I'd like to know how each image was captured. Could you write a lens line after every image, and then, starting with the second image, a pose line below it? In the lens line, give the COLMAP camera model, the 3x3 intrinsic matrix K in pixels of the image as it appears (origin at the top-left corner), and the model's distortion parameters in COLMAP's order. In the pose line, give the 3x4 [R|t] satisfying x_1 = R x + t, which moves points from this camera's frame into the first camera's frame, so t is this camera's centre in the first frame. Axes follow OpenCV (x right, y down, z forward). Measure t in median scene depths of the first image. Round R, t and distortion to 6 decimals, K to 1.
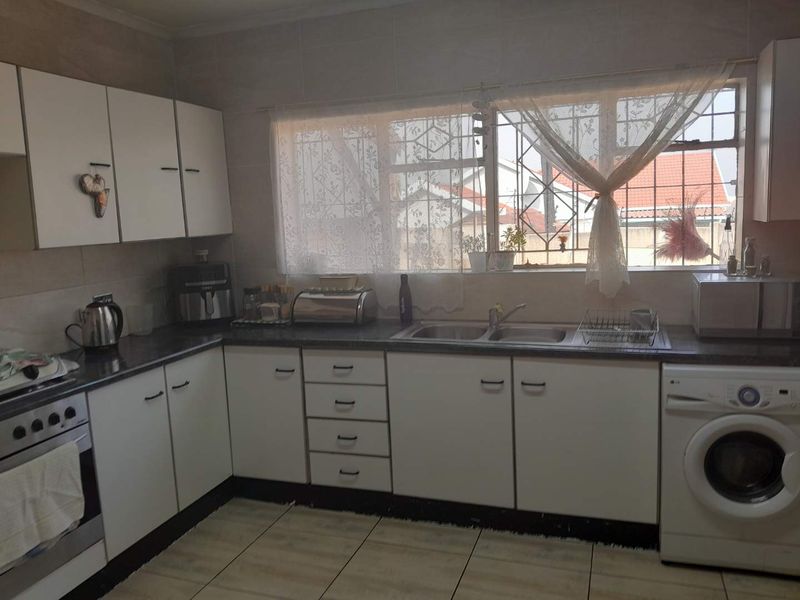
lens RADIAL K [[621.6, 0, 400.0], [0, 621.6, 296.0], [0, 0, 1]] dist [-0.010054, -0.020872]
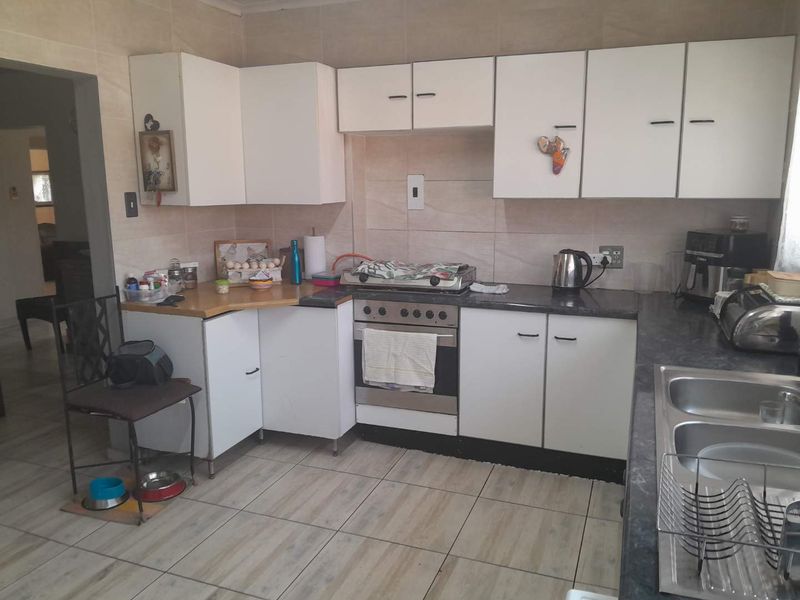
lens RADIAL K [[621.6, 0, 401.2], [0, 621.6, 303.5], [0, 0, 1]] dist [-0.010054, -0.020872]
pose [[-0.044721, 0.236401, -0.970626, 0.714734], [-0.124927, 0.962648, 0.240214, -0.141206], [0.991158, 0.132000, -0.013518, 0.789175]]
